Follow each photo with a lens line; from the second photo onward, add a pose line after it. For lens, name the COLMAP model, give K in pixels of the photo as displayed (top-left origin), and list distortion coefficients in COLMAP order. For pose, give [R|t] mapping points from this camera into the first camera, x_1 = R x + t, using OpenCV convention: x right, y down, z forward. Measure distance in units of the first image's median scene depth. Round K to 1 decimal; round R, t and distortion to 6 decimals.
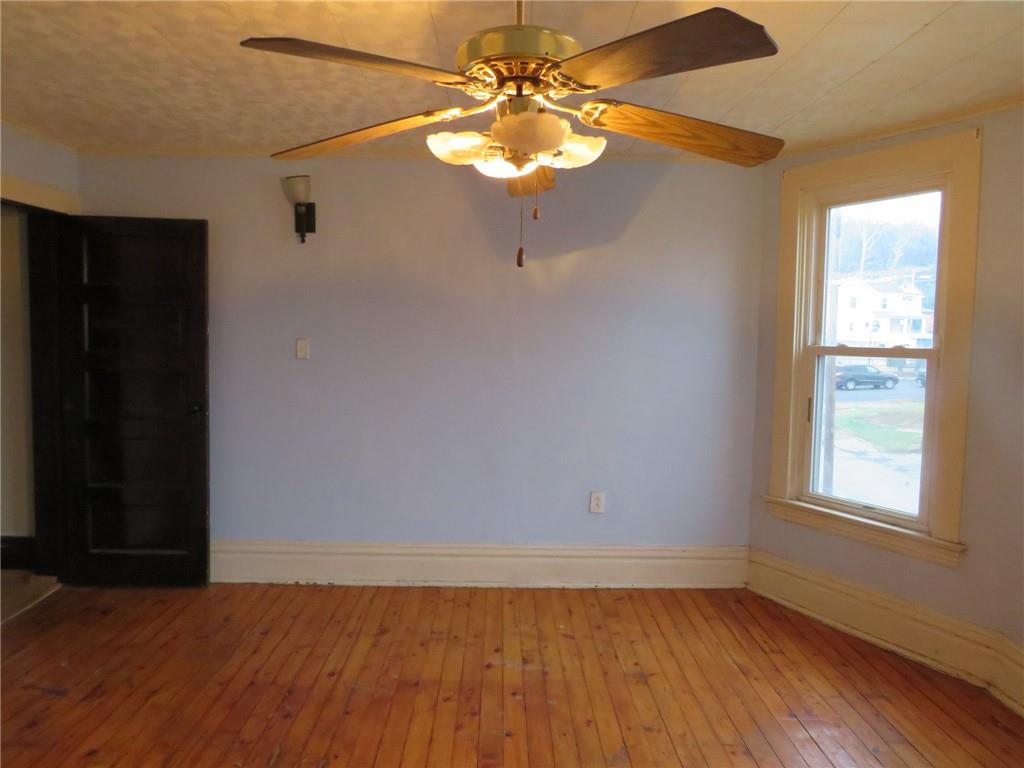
lens RADIAL K [[723.8, 0, 509.6], [0, 723.8, 383.2], [0, 0, 1]] dist [-0.027783, 0.001411]
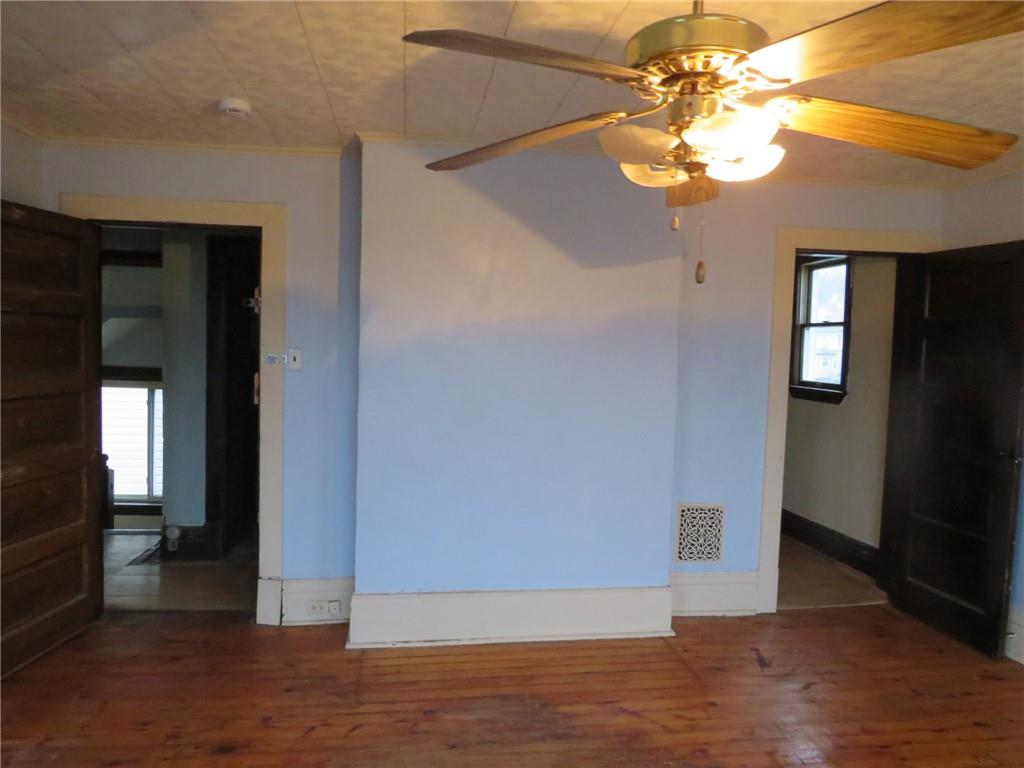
lens RADIAL K [[723.8, 0, 507.6], [0, 723.8, 382.6], [0, 0, 1]] dist [-0.027783, 0.001411]
pose [[0.132512, 0.041282, -0.990321, 0.349862], [-0.097441, 0.994835, 0.028432, -0.018073], [0.986380, 0.092730, 0.135850, 0.271864]]
